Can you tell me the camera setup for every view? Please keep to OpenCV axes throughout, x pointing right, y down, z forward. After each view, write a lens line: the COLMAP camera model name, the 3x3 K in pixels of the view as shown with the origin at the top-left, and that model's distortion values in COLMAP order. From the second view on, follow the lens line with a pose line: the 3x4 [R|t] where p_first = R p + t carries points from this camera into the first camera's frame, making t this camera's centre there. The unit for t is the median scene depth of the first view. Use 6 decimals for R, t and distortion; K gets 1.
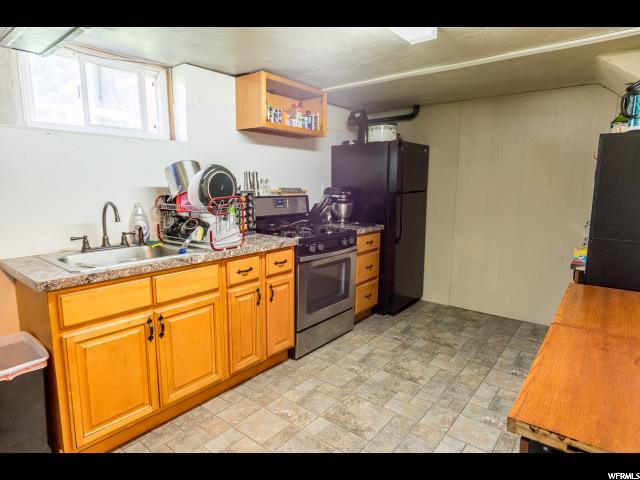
lens RADIAL K [[368.0, 0, 318.5], [0, 368.0, 240.6], [0, 0, 1]] dist [-0.004369, -0.000402]
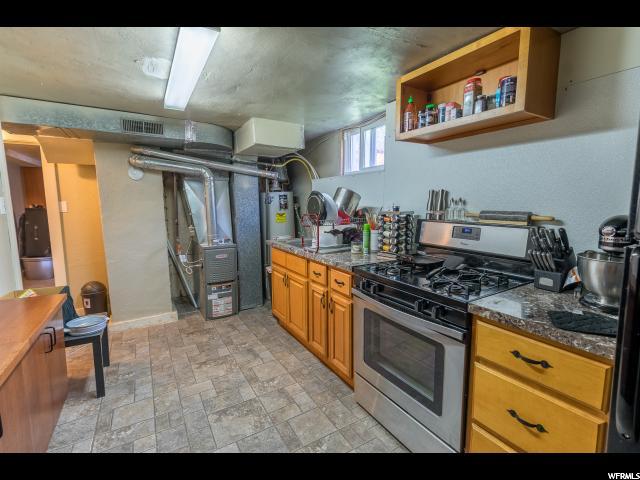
lens RADIAL K [[297.0, 0, 318.9], [0, 297.0, 237.6], [0, 0, 1]] dist [-0.003164, -0.000311]
pose [[-0.347020, 0.110390, -0.931338, 0.675195], [-0.140229, 0.975778, 0.167908, -0.192986], [0.927315, 0.188868, -0.323135, 1.214400]]
